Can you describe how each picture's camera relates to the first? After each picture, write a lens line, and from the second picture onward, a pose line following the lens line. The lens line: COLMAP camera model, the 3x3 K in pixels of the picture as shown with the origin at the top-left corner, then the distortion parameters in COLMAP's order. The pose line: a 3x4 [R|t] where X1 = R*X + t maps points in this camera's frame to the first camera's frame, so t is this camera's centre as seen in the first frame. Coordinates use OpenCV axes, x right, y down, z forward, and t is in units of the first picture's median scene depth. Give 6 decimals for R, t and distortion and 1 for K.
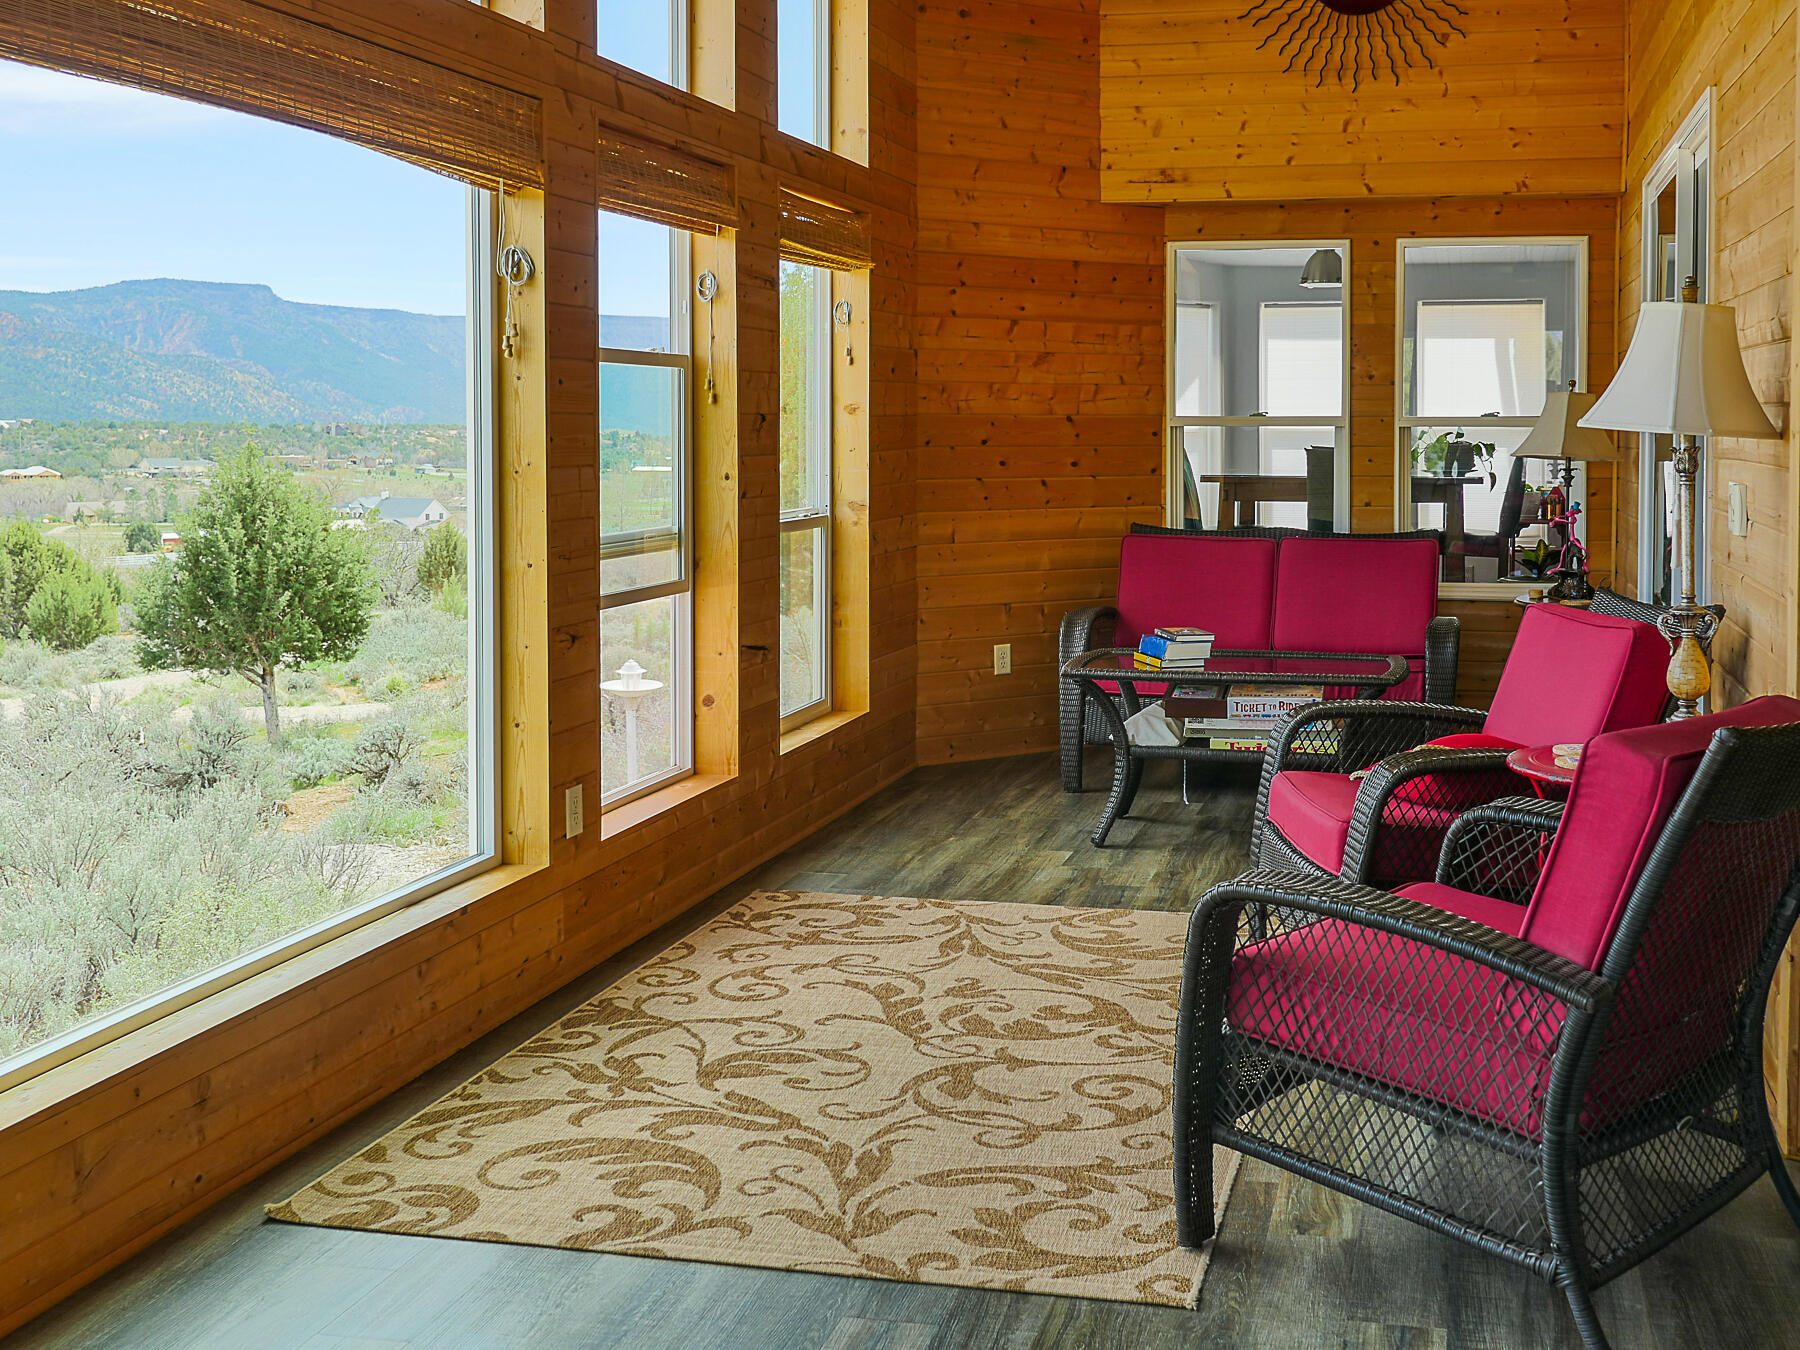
lens RADIAL K [[2118.9, 0, 900.1], [0, 2118.9, 672.9], [0, 0, 1]] dist [-0.023149, 0.000000]
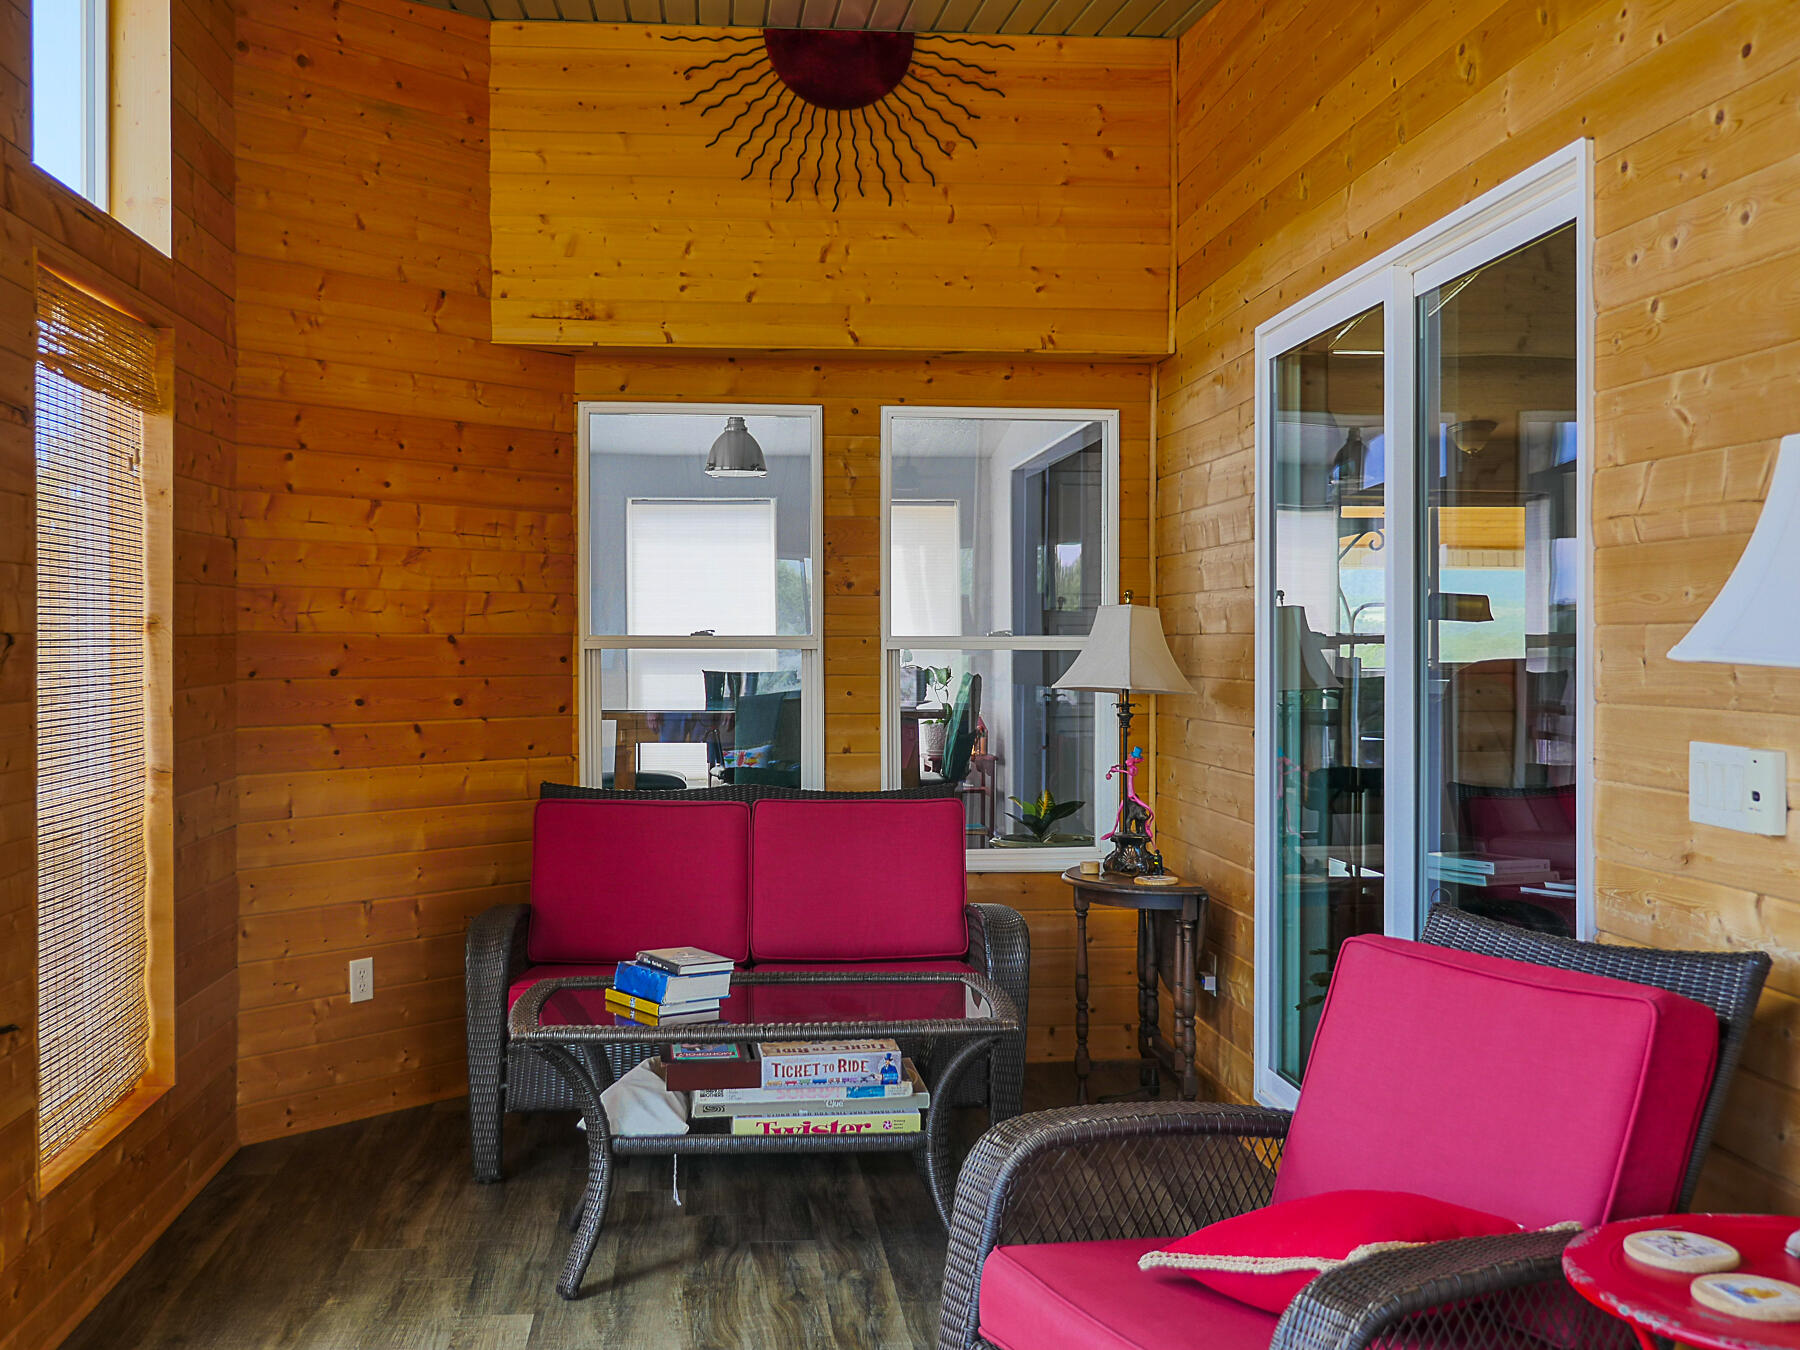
lens RADIAL K [[2118.9, 0, 887.3], [0, 2118.9, 709.6], [0, 0, 1]] dist [-0.023149, 0.000000]
pose [[0.938962, -0.010497, 0.343860, -0.029623], [0.039413, 0.996236, -0.077210, -0.036716], [-0.341755, 0.086050, 0.935841, 0.293857]]
